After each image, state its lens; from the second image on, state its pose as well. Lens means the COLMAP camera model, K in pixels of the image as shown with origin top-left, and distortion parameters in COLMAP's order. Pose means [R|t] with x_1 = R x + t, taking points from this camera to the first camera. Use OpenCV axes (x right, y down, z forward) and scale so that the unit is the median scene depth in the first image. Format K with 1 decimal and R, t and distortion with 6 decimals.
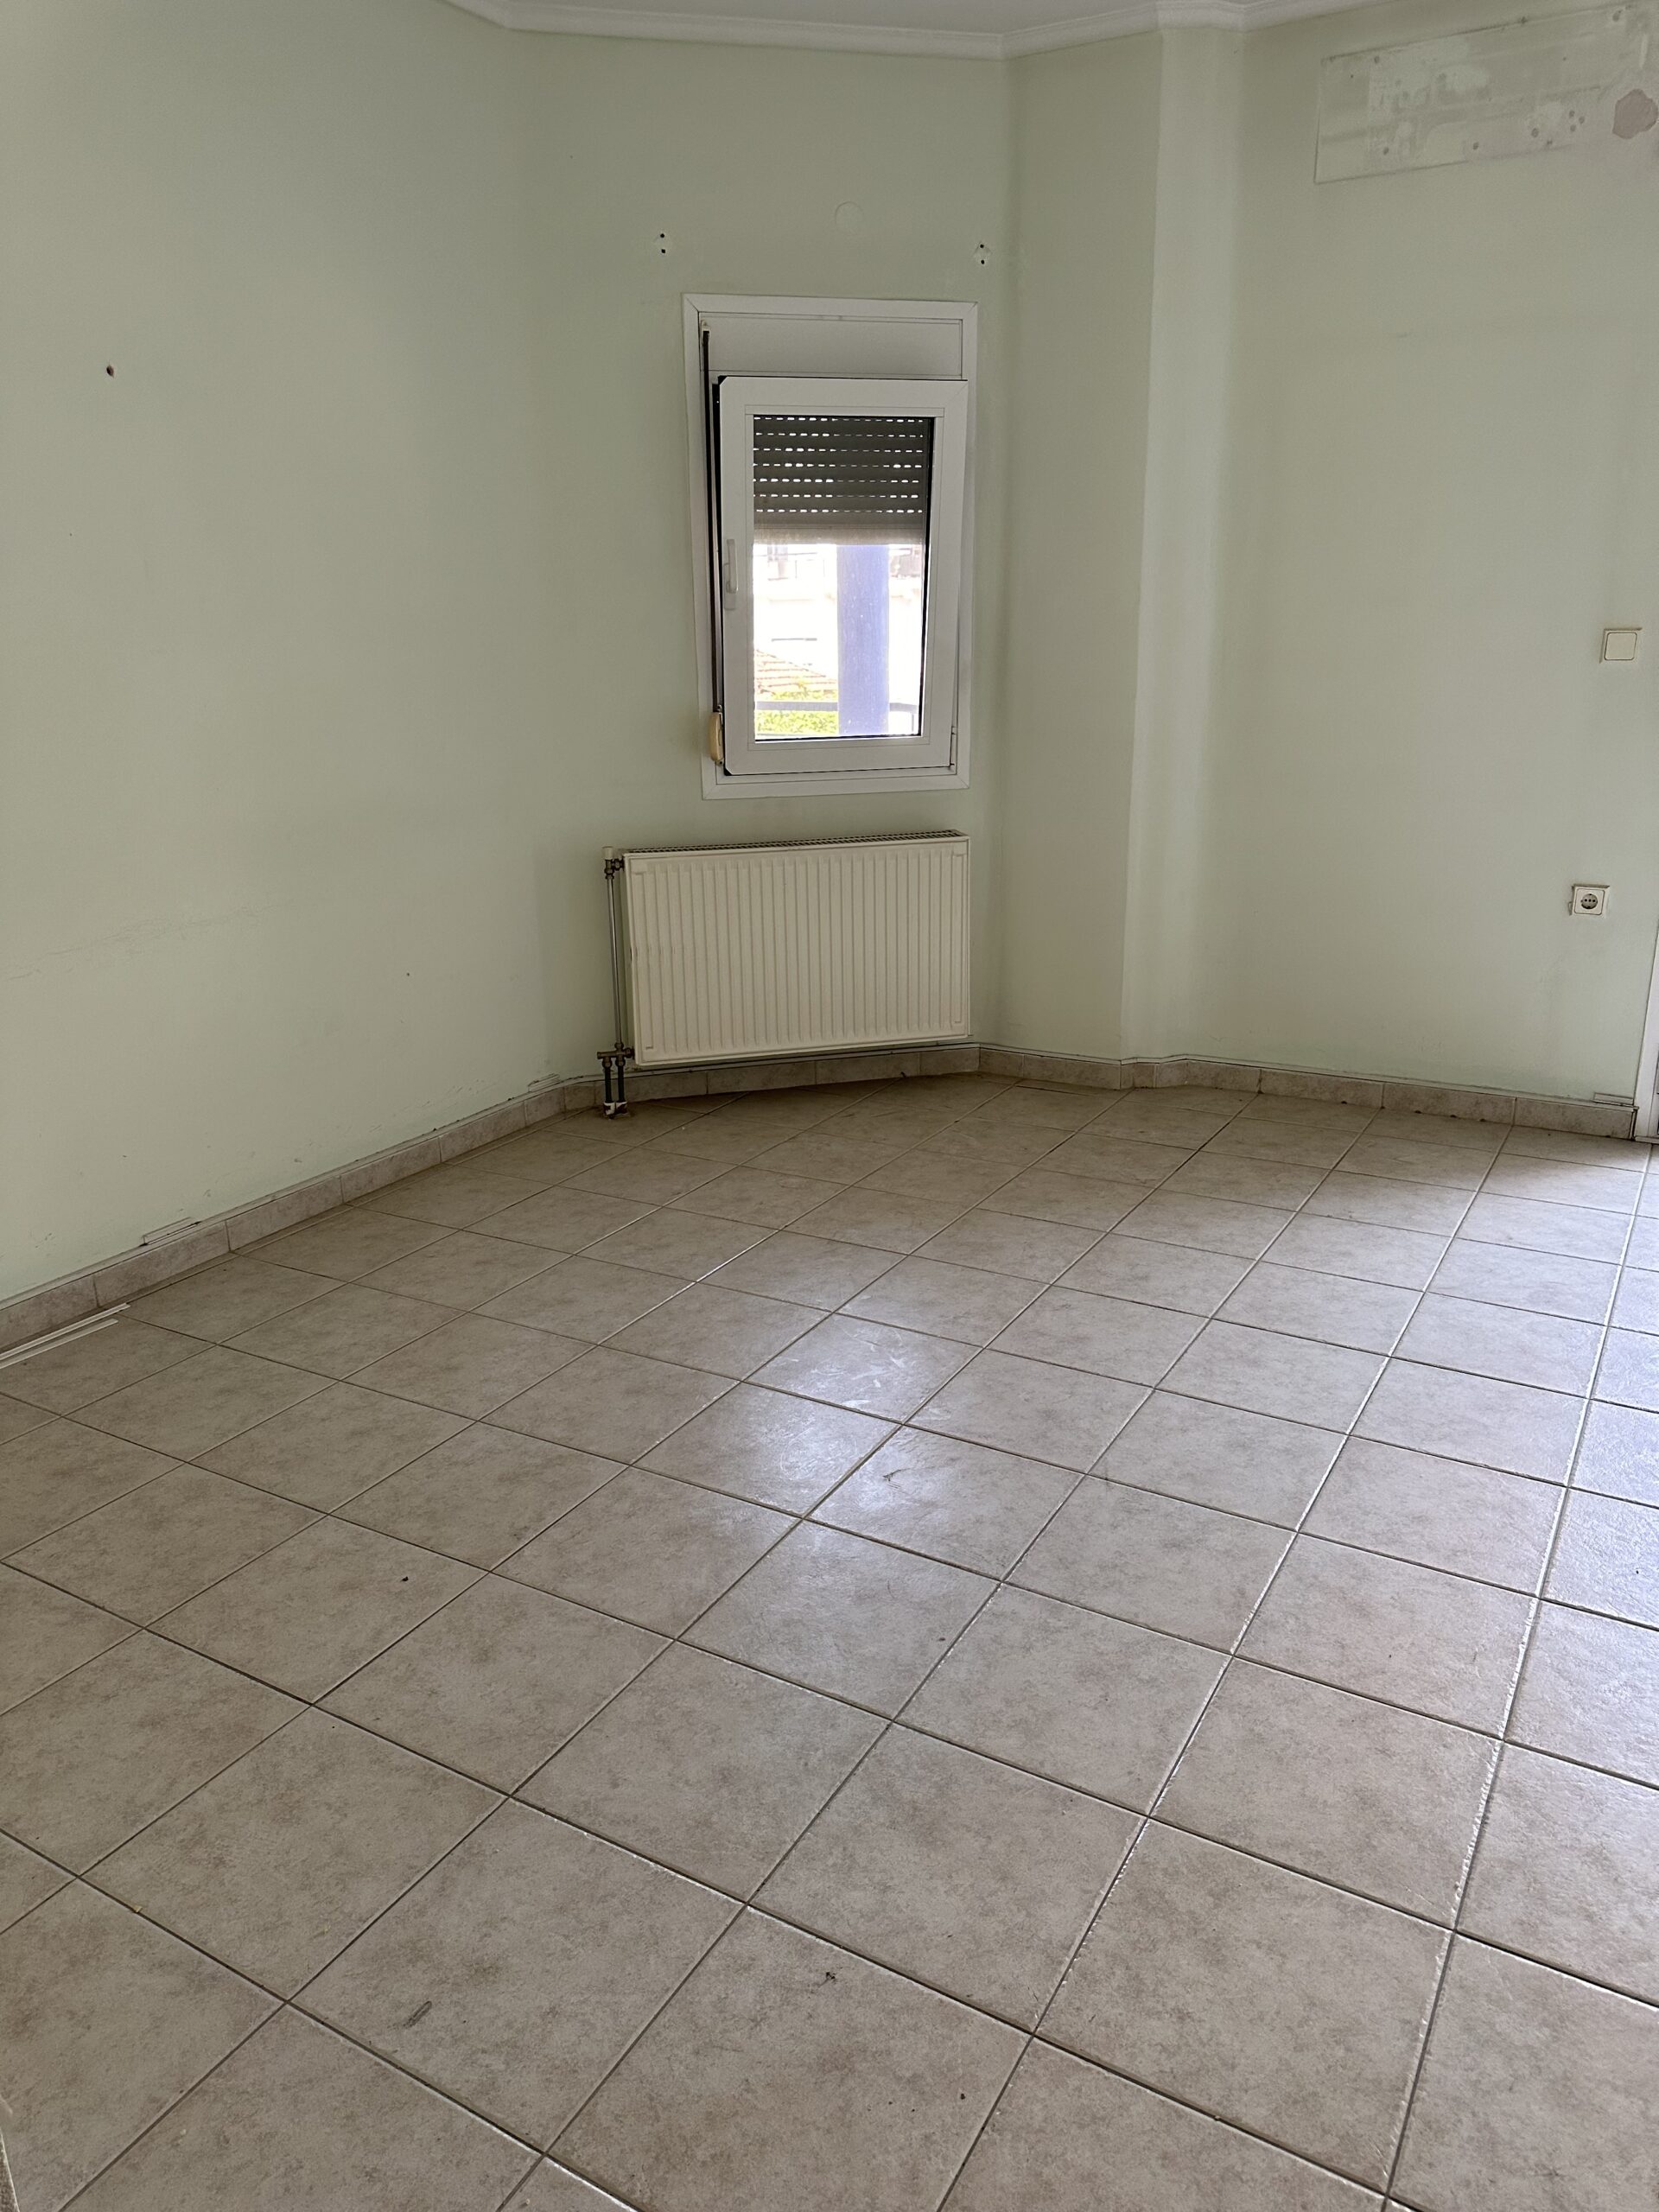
lens RADIAL K [[1547.3, 0, 816.4], [0, 1547.3, 1125.1], [0, 0, 1]] dist [-0.001569, -0.002571]
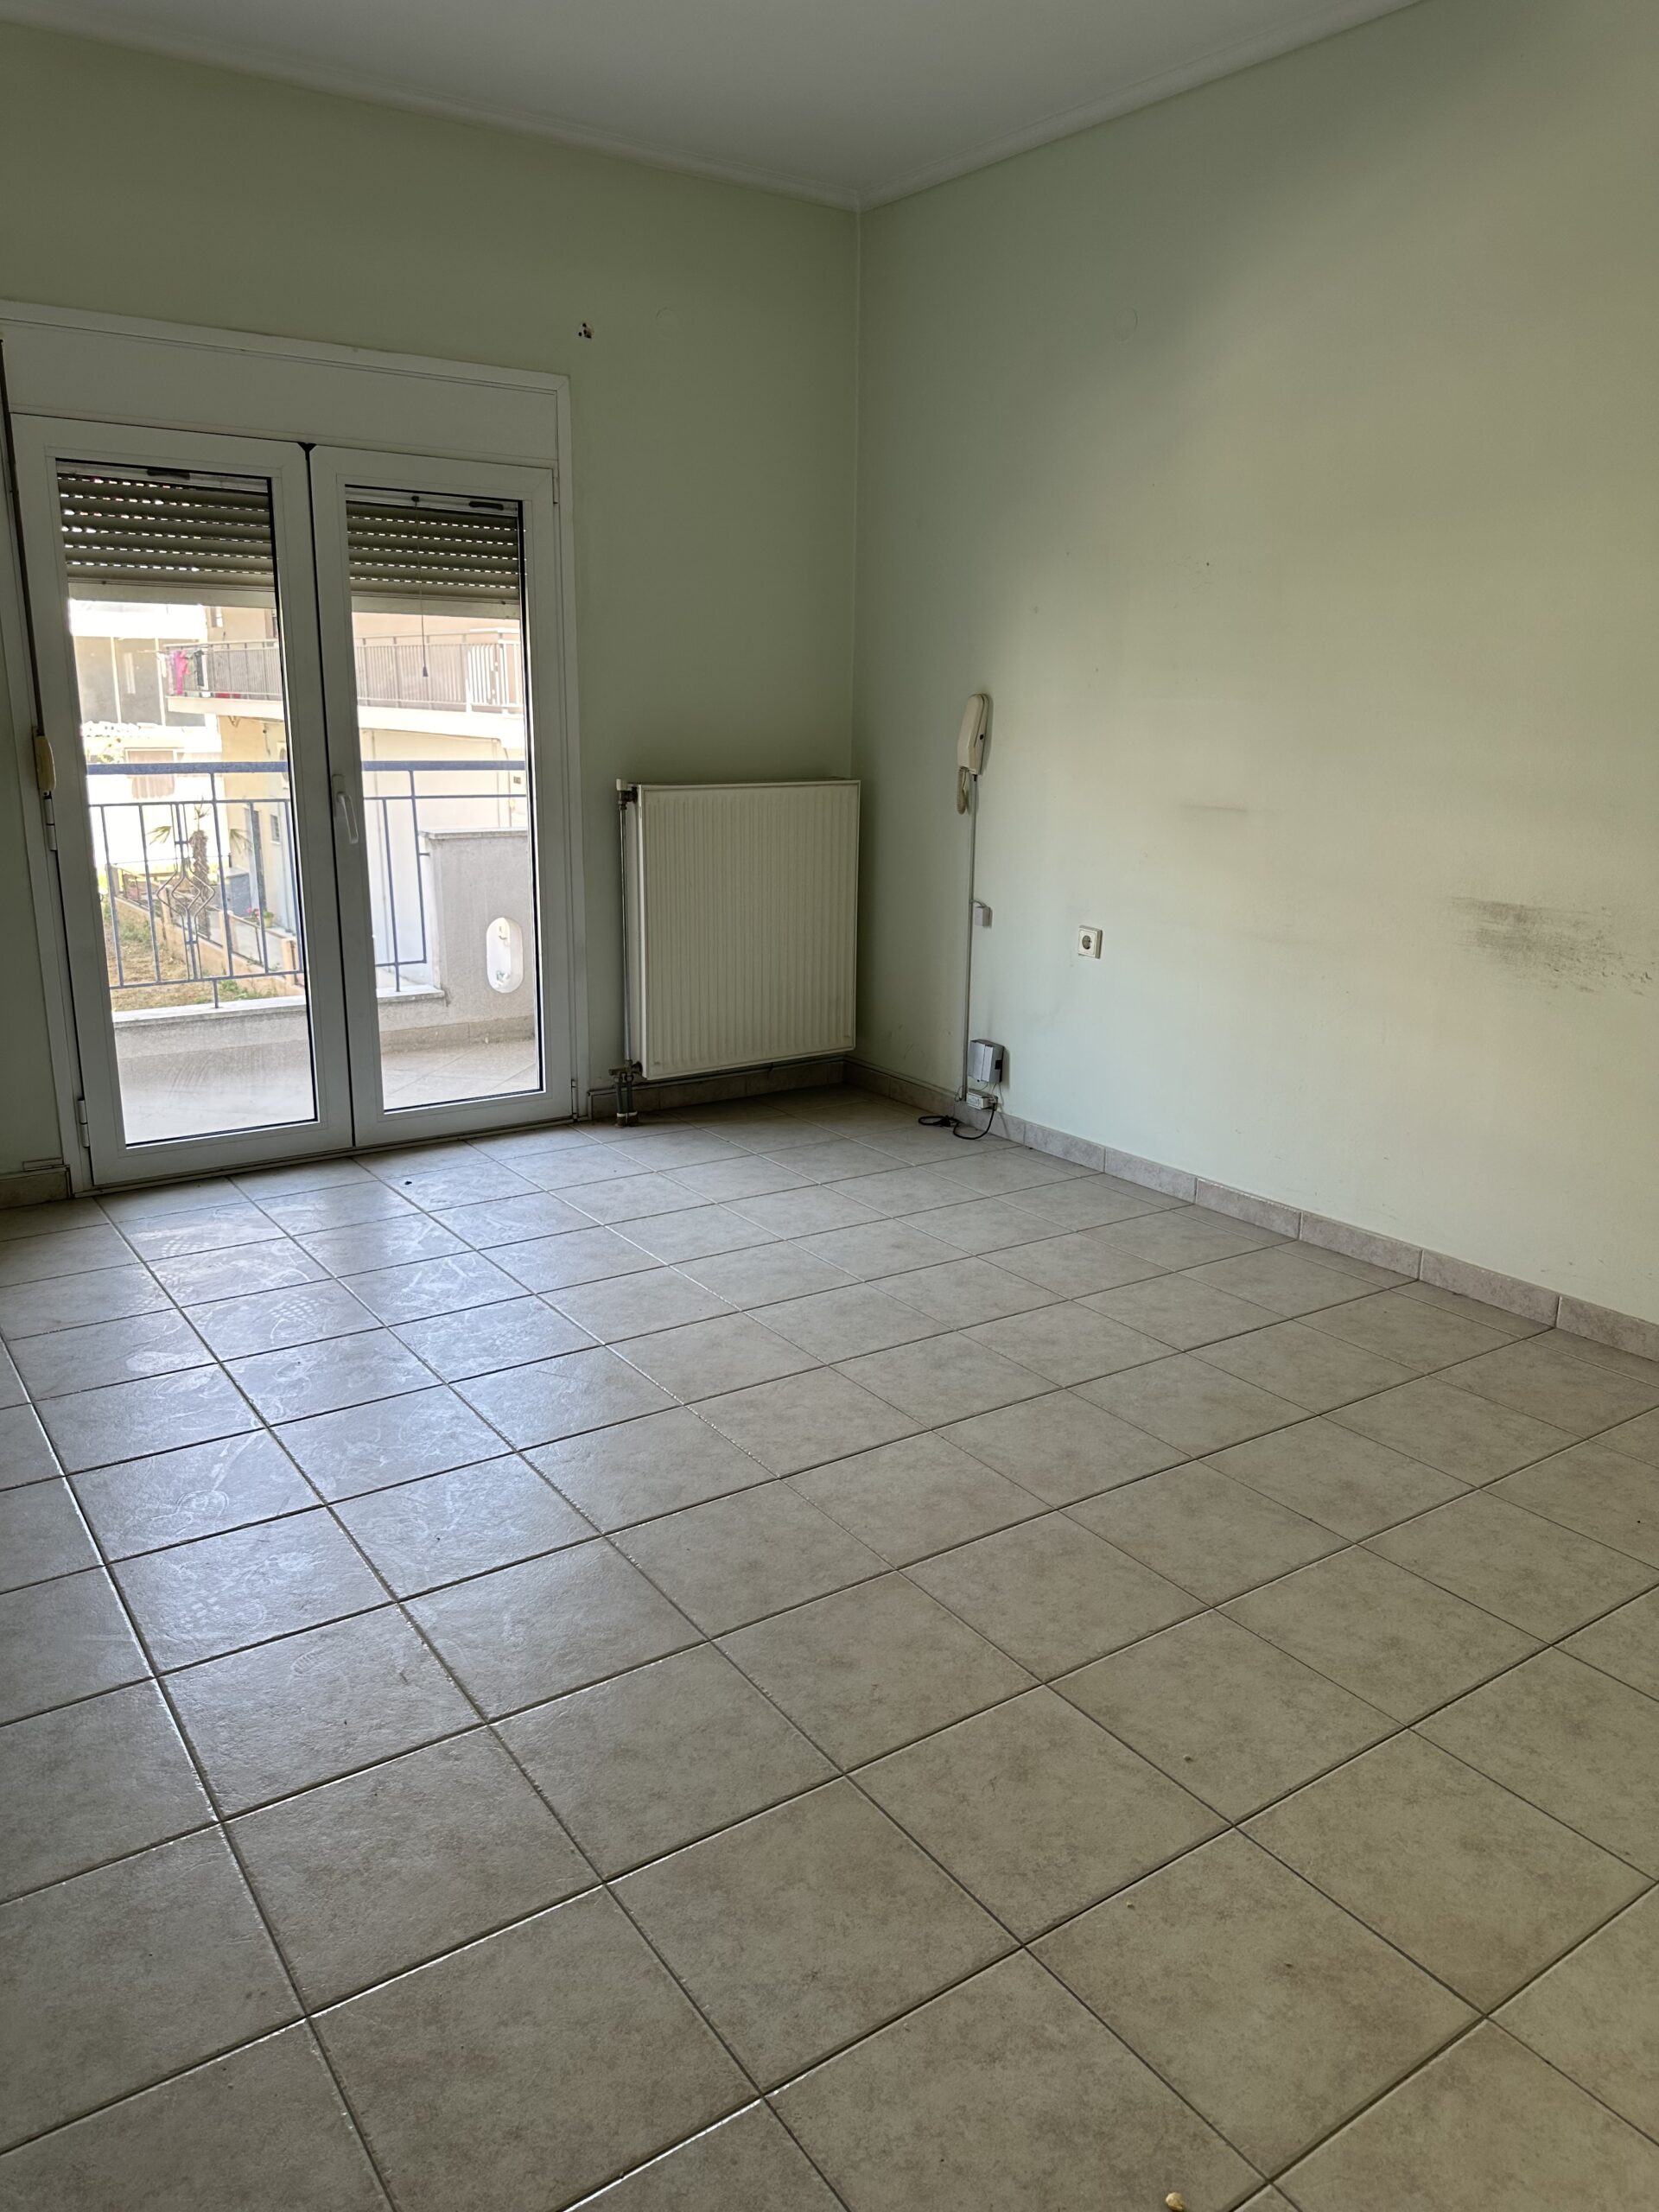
lens RADIAL K [[1547.3, 0, 835.0], [0, 1547.3, 1118.9], [0, 0, 1]] dist [-0.001569, -0.002571]
pose [[0.428517, -0.222962, 0.875592, -0.341602], [0.261346, 0.958237, 0.116103, -0.071905], [-0.864911, 0.179080, 0.468891, 0.256262]]
